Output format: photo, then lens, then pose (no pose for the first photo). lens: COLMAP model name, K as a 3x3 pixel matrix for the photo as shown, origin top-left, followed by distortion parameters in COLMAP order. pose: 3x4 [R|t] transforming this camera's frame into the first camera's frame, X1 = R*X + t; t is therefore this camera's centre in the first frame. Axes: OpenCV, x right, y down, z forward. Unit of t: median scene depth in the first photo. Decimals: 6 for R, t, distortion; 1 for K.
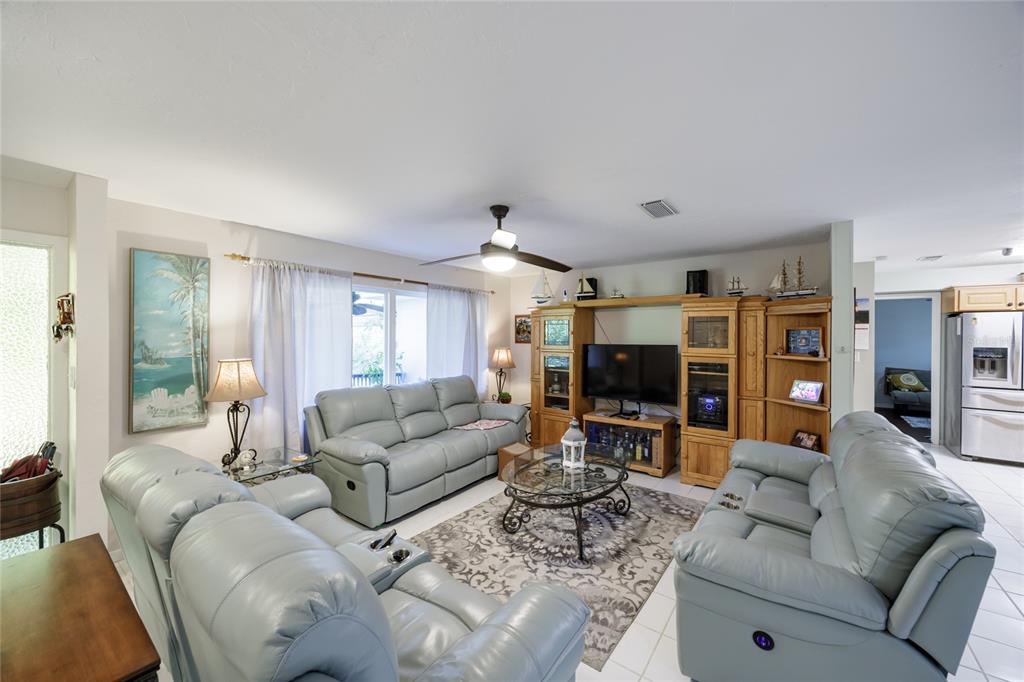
lens RADIAL K [[399.3, 0, 508.3], [0, 399.3, 334.0], [0, 0, 1]] dist [-0.003054, 0.000227]
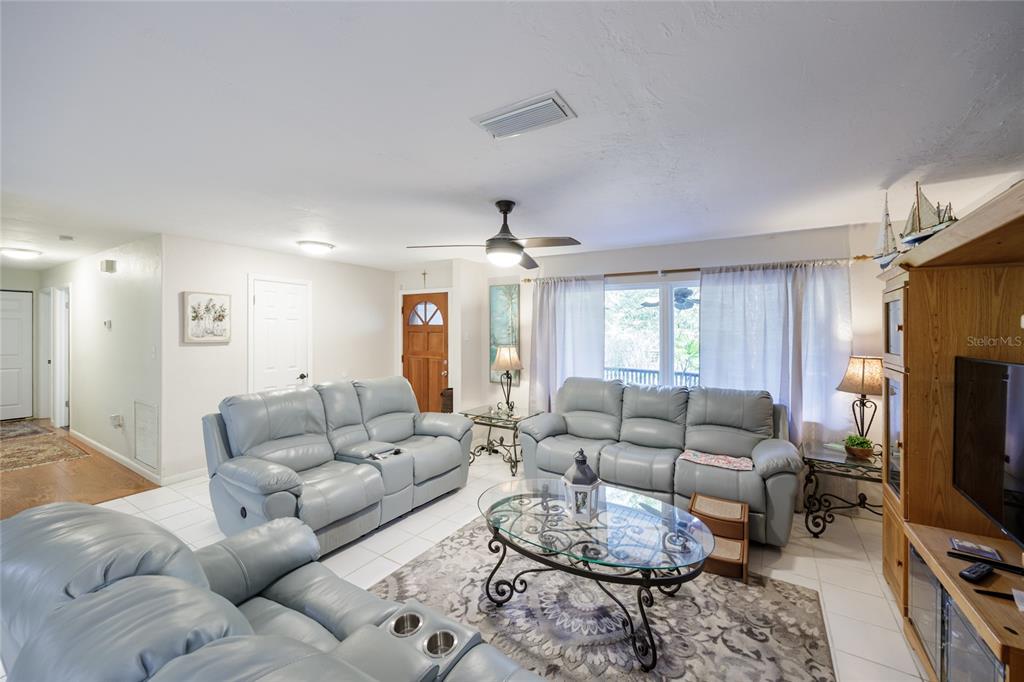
lens RADIAL K [[399.3, 0, 526.4], [0, 399.3, 339.5], [0, 0, 1]] dist [-0.003054, 0.000227]
pose [[0.094966, 0.020574, -0.995268, 0.827693], [-0.002890, 0.999788, 0.020392, 0.002656], [0.995476, 0.000940, 0.095006, 0.819933]]
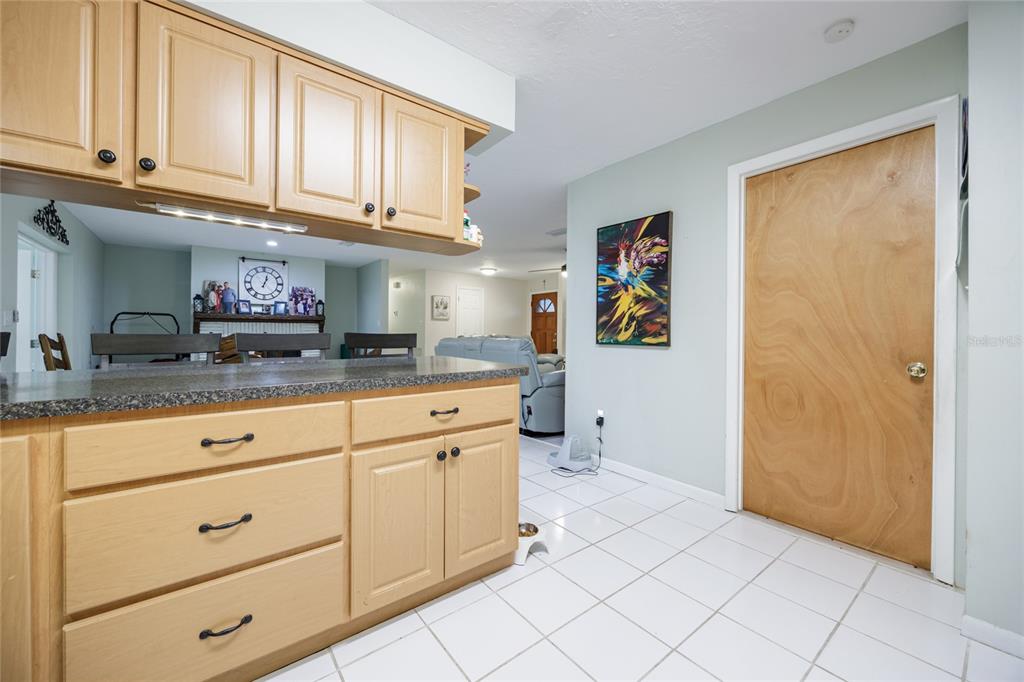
lens RADIAL K [[399.3, 0, 507.0], [0, 399.3, 332.8], [0, 0, 1]] dist [-0.003054, 0.000227]
pose [[-0.284856, -0.004056, -0.958562, 1.936661], [-0.004308, 0.999986, -0.002951, 0.142370], [0.958561, 0.003289, -0.284870, 1.123559]]
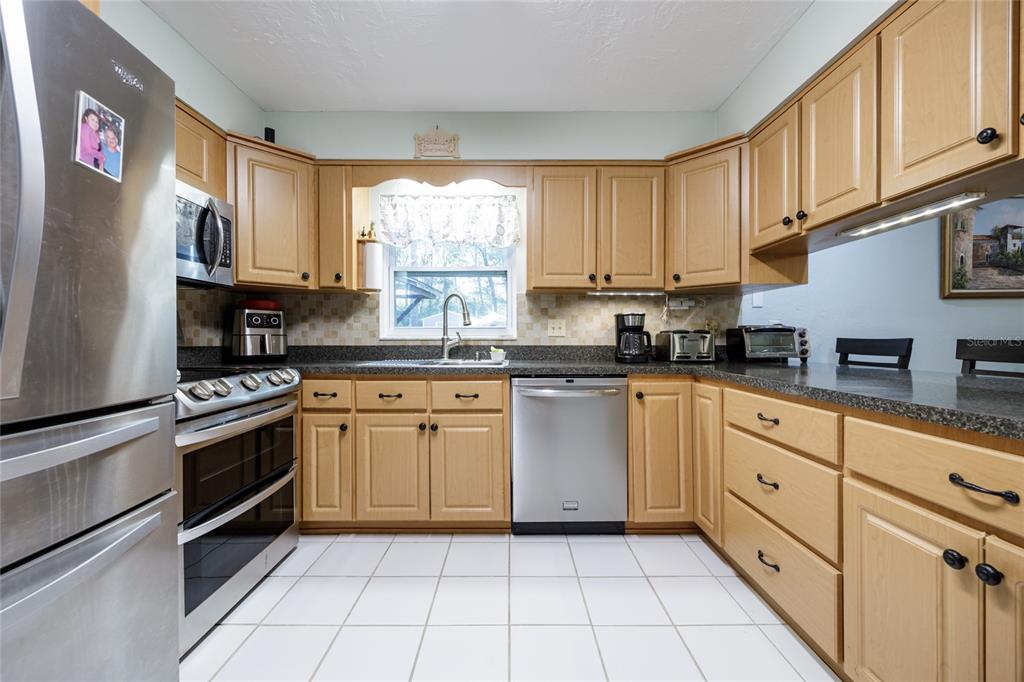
lens RADIAL K [[399.3, 0, 511.0], [0, 399.3, 341.8], [0, 0, 1]] dist [-0.003054, 0.000227]
pose [[-0.594783, -0.014533, 0.803755, 1.478871], [-0.004635, 0.999882, 0.014649, 0.142086], [-0.803873, 0.004988, -0.594780, 1.301310]]
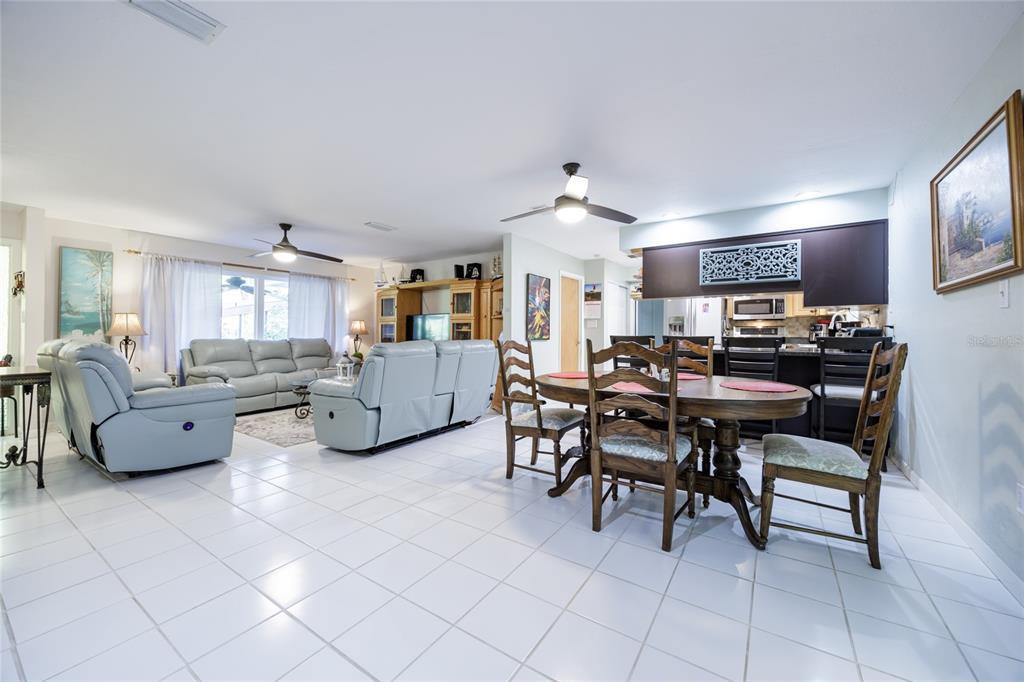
lens RADIAL K [[399.3, 0, 508.9], [0, 399.3, 324.8], [0, 0, 1]] dist [-0.003054, 0.000227]
pose [[0.998481, -0.001873, 0.055067, 0.724326], [0.002775, 0.999863, -0.016318, 0.127299], [-0.055028, 0.016446, 0.998349, -0.662435]]
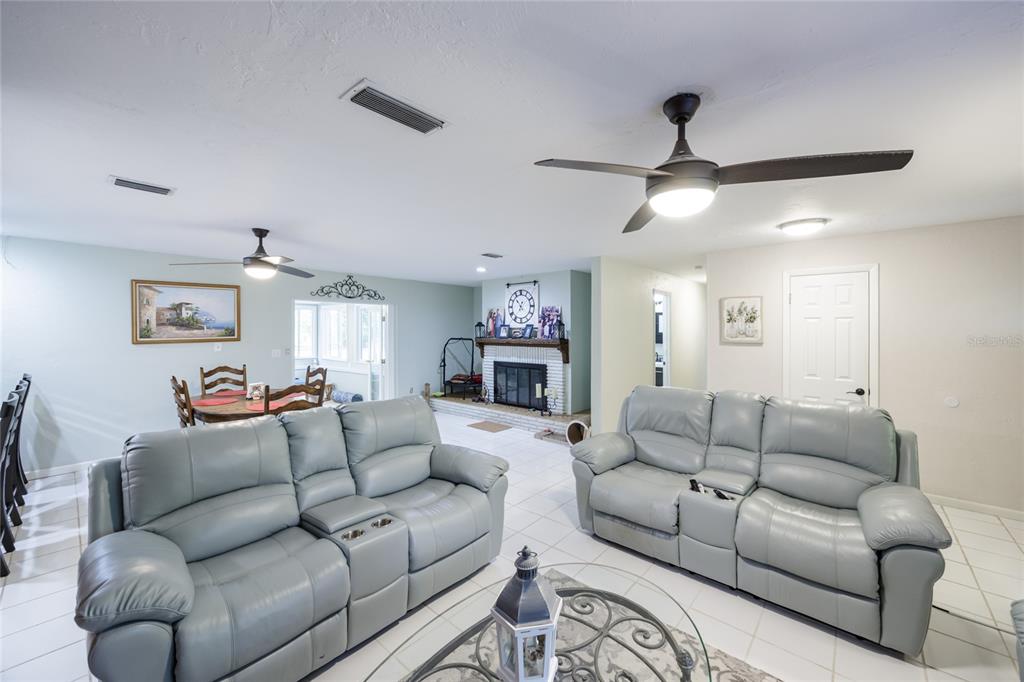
lens RADIAL K [[399.3, 0, 520.3], [0, 399.3, 334.4], [0, 0, 1]] dist [-0.003054, 0.000227]
pose [[-0.997162, -0.004536, 0.075149, 0.098170], [-0.003763, 0.999939, 0.010431, 0.001036], [-0.075192, 0.010119, -0.997118, 1.380138]]
